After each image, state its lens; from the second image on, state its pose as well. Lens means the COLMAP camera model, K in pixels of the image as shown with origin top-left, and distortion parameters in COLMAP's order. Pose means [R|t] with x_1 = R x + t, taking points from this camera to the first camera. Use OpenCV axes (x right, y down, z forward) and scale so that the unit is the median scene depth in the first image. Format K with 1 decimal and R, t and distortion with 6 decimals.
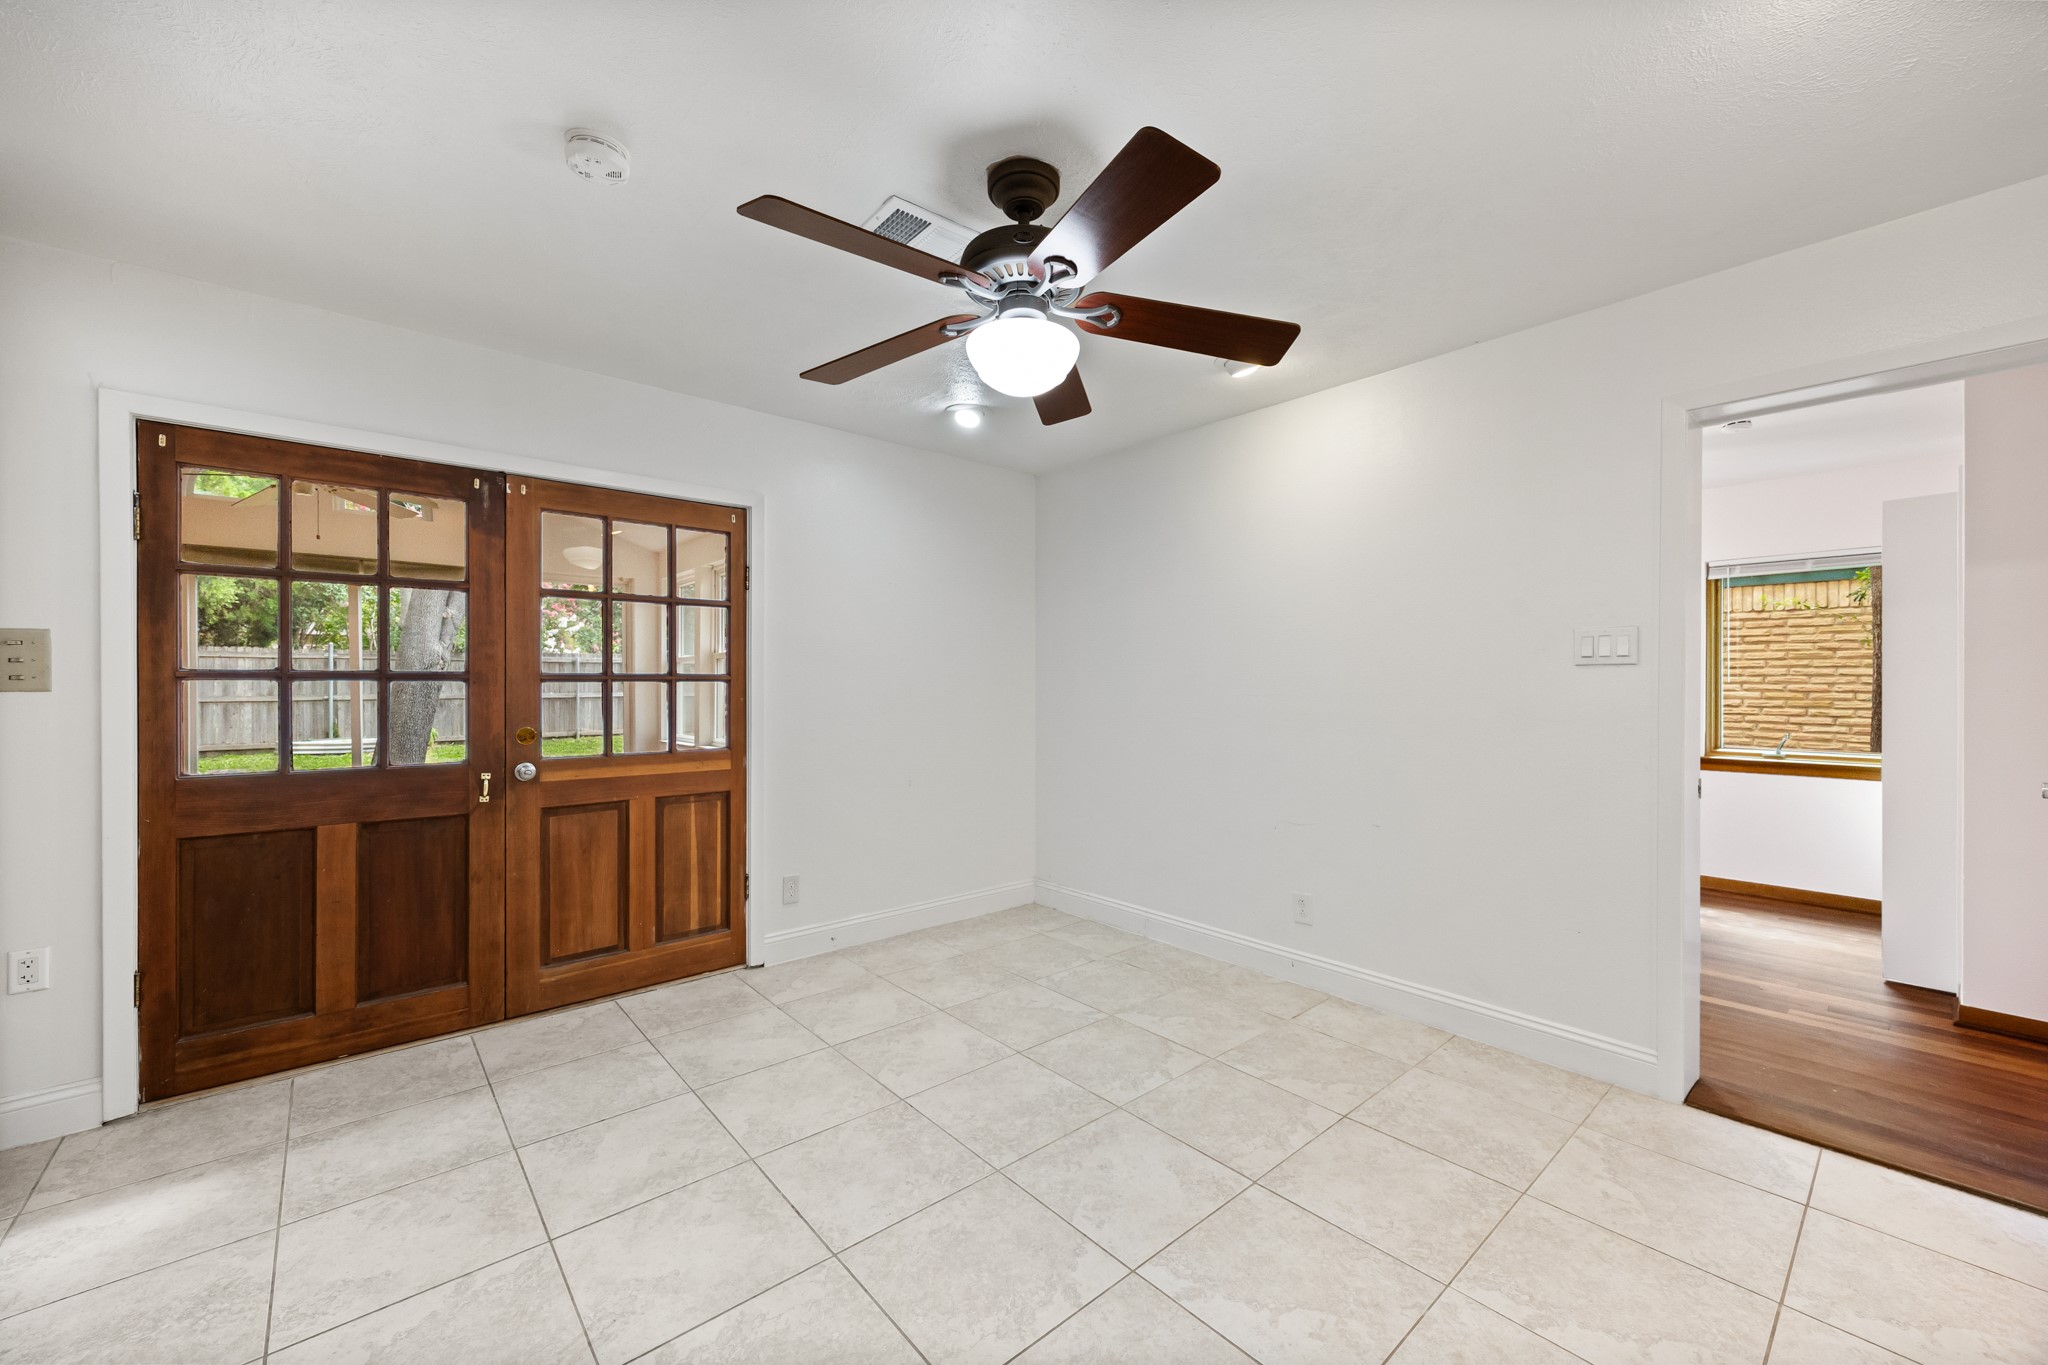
lens RADIAL K [[811.9, 0, 1027.0], [0, 811.9, 687.2], [0, 0, 1]] dist [0.009553, -0.000852]
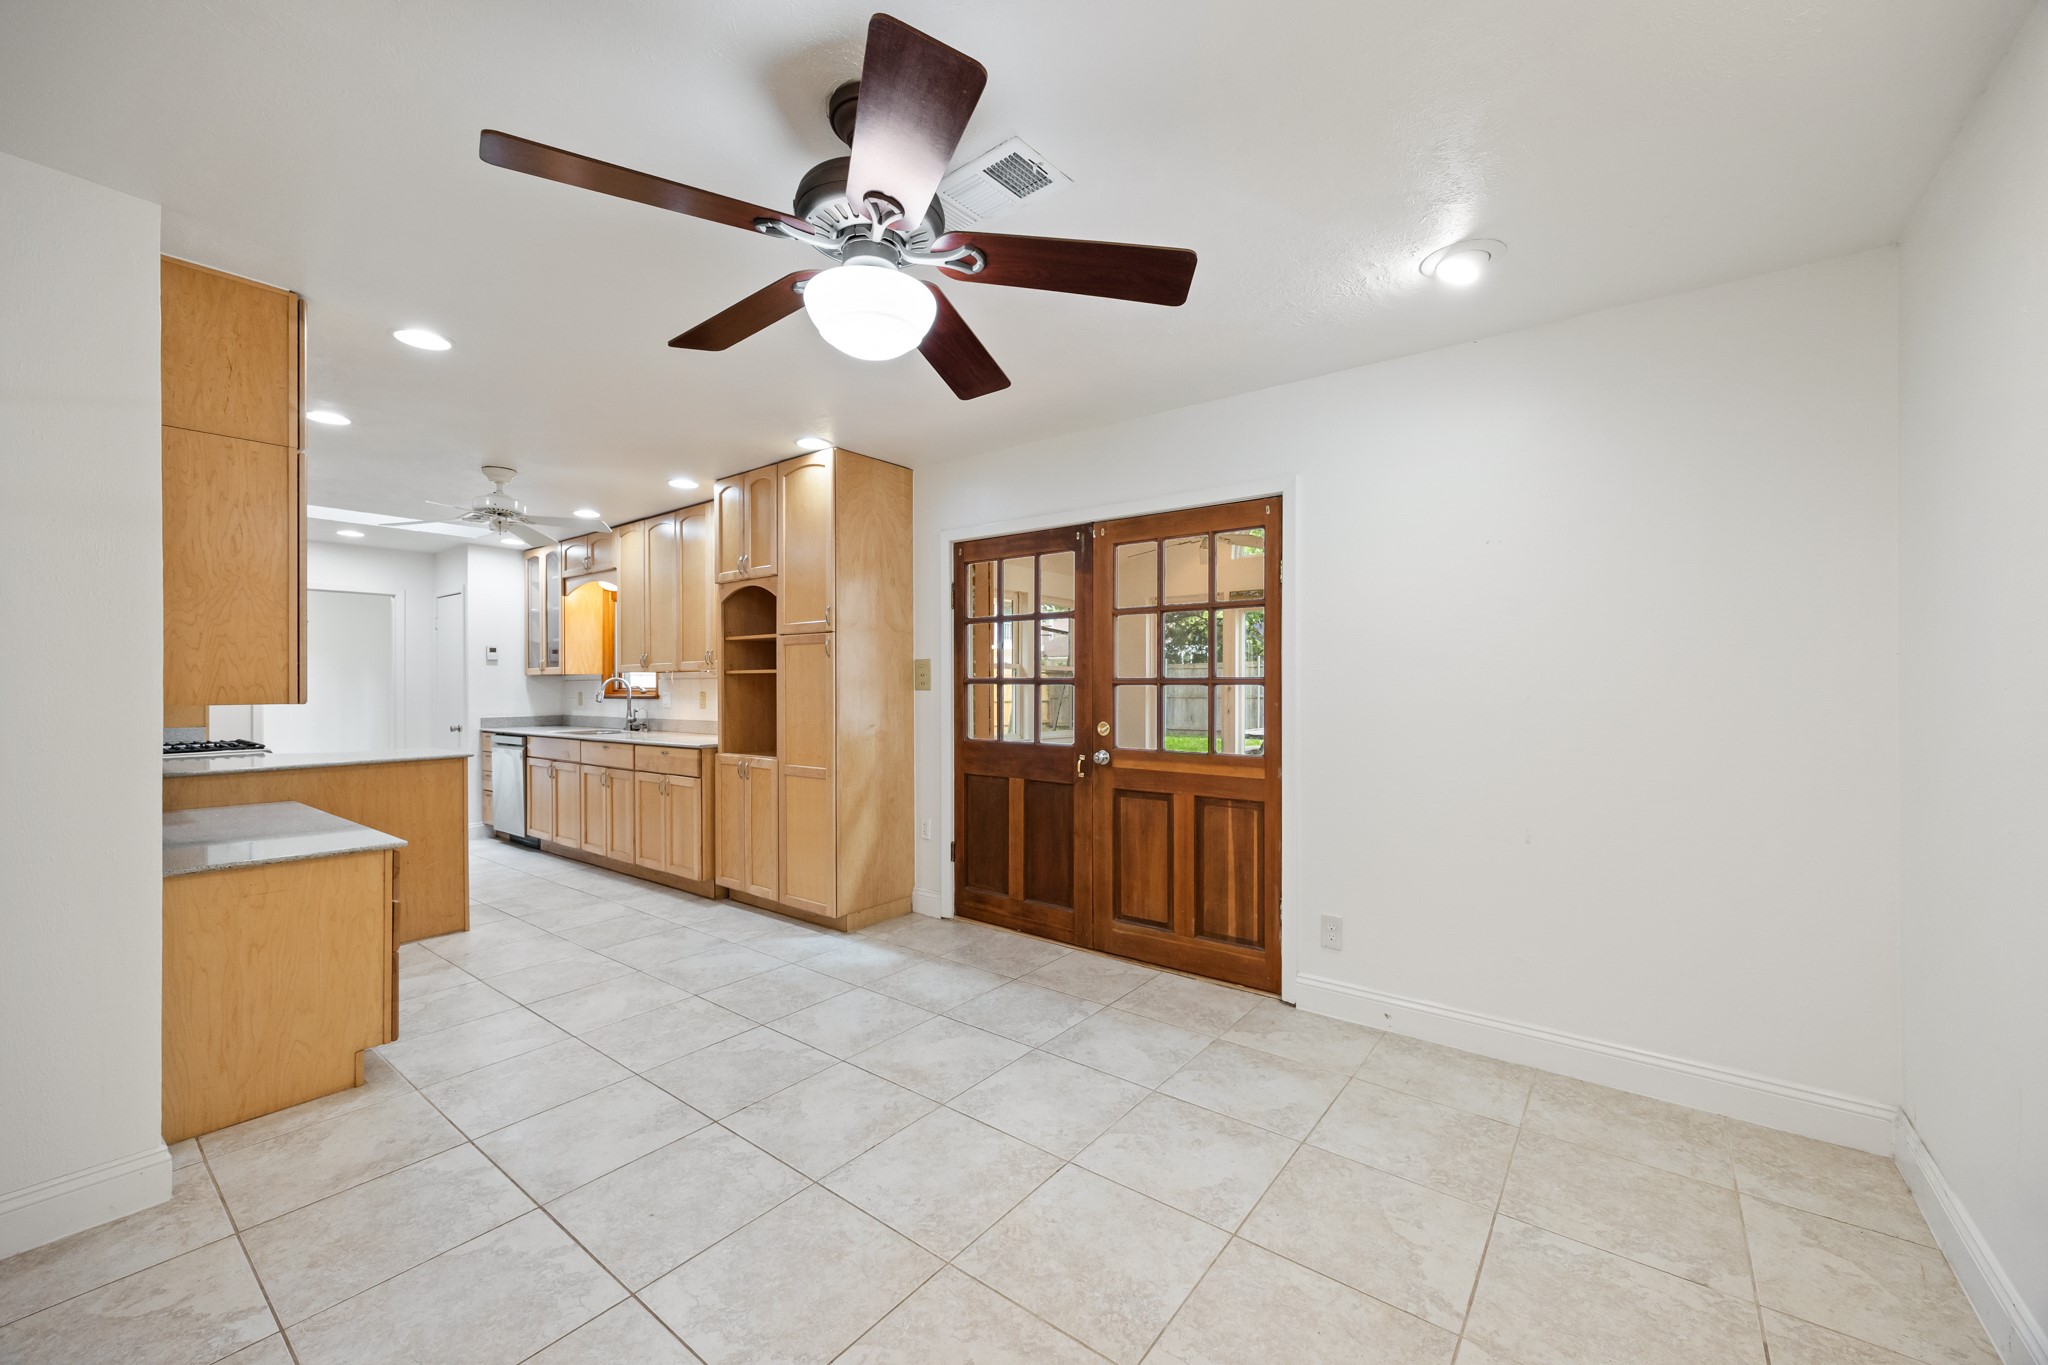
lens RADIAL K [[798.4, 0, 1030.0], [0, 798.4, 689.7], [0, 0, 1]] dist [0.000600, 0.000125]
pose [[0.187418, 0.004207, -0.982271, 0.554372], [-0.006308, 0.999975, 0.003079, -0.002883], [0.982260, 0.005619, 0.187440, 0.647620]]
